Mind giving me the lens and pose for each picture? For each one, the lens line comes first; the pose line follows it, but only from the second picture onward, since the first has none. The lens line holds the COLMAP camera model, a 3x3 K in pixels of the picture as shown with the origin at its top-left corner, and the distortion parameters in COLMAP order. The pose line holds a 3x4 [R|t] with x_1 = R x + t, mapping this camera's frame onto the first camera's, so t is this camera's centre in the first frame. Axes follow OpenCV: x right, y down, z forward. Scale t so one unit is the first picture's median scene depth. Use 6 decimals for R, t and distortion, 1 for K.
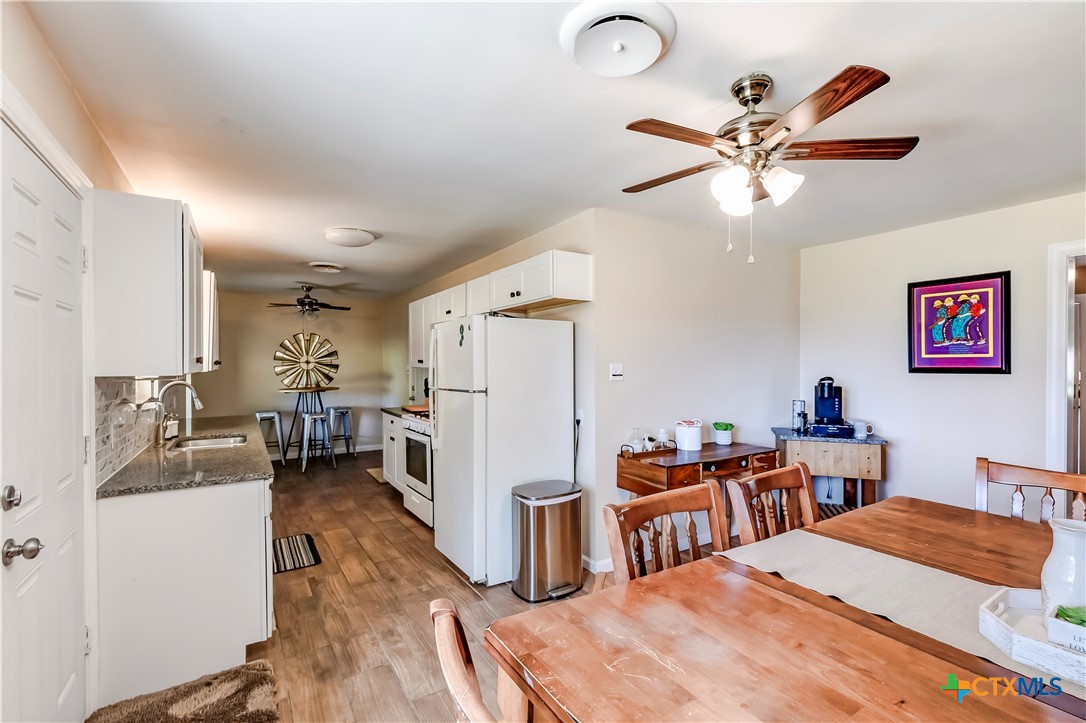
lens RADIAL K [[492.4, 0, 544.5], [0, 492.4, 363.1], [0, 0, 1]] dist [0.002725, 0.000067]
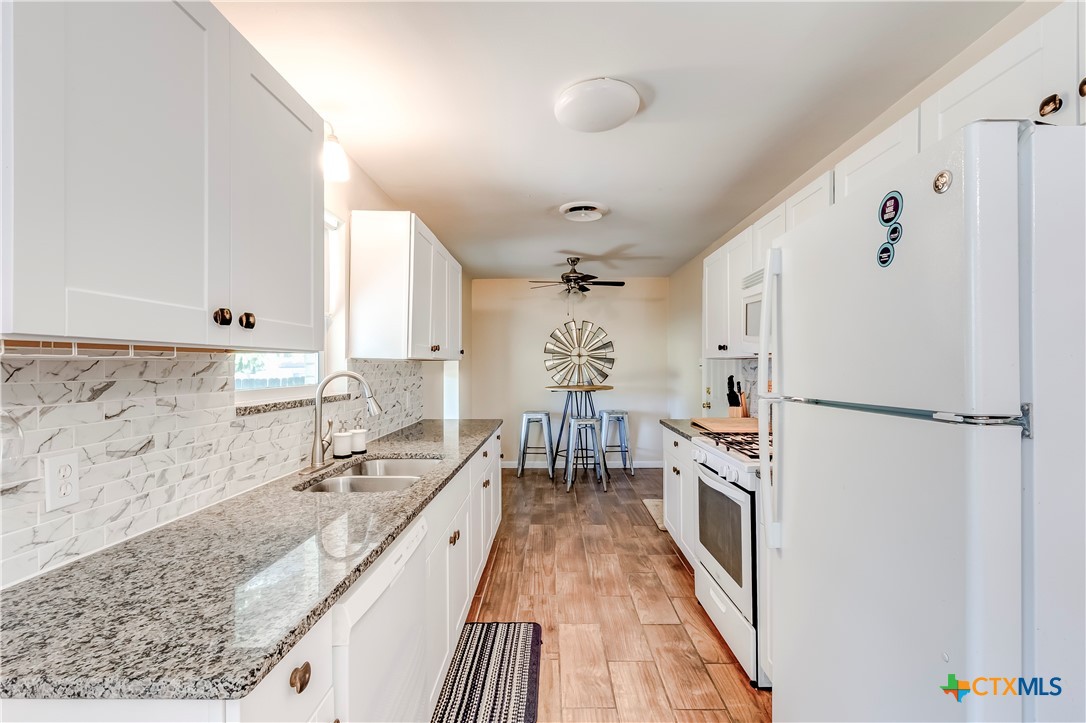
lens RADIAL K [[492.4, 0, 544.5], [0, 492.4, 363.1], [0, 0, 1]] dist [0.002725, 0.000067]
pose [[0.840162, 0.001827, -0.542332, -0.084471], [-0.002328, 0.999997, -0.000238, 0.012805], [0.542330, 0.001463, 0.840164, 0.292252]]
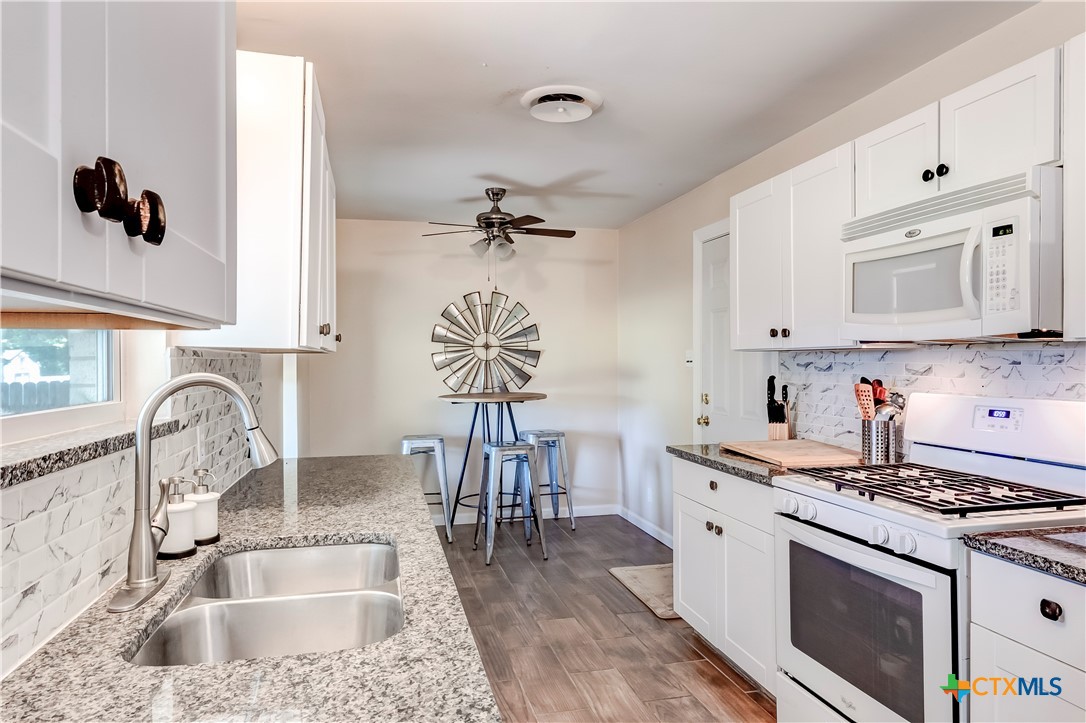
lens RADIAL K [[710.1, 0, 543.0], [0, 710.1, 361.5], [0, 0, 1]] dist [0.002525, 0.000575]
pose [[0.948373, 0.001332, -0.317154, -0.198704], [-0.000265, 0.999994, 0.003407, 0.013874], [0.317157, -0.003147, 0.948368, 0.319967]]
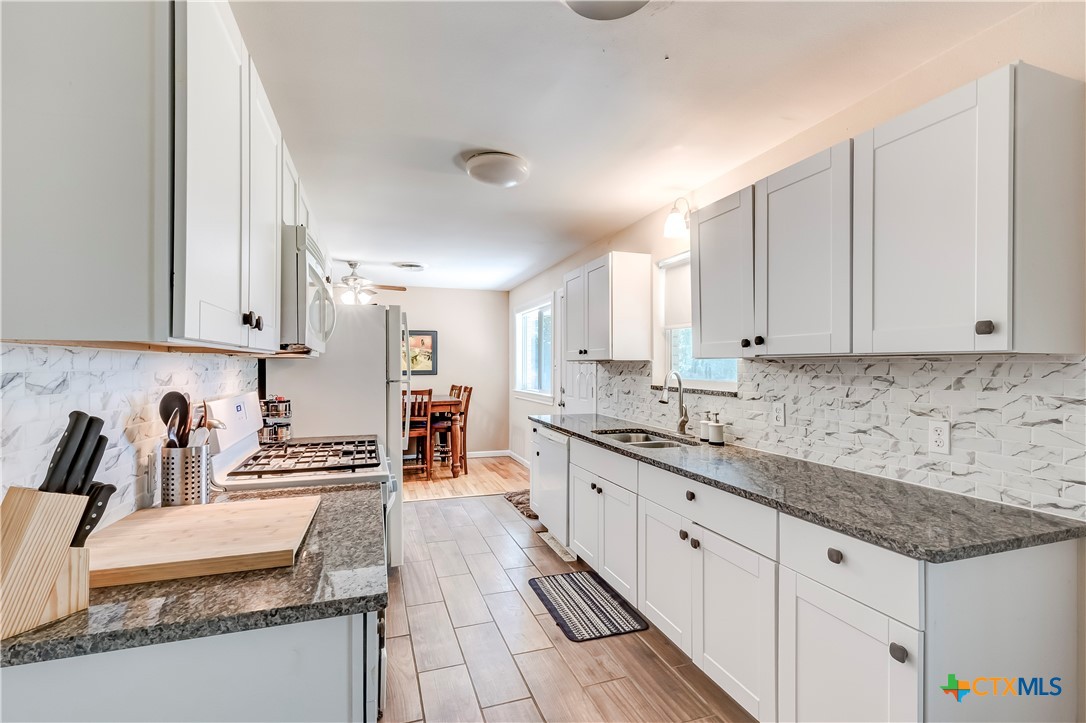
lens RADIAL K [[497.2, 0, 546.1], [0, 497.2, 364.2], [0, 0, 1]] dist [0.004980, 0.001041]
pose [[-0.976352, 0.002521, 0.216171, -0.345687], [0.001540, 0.999988, -0.004707, 0.014950], [-0.216180, -0.004263, -0.976344, 0.948115]]
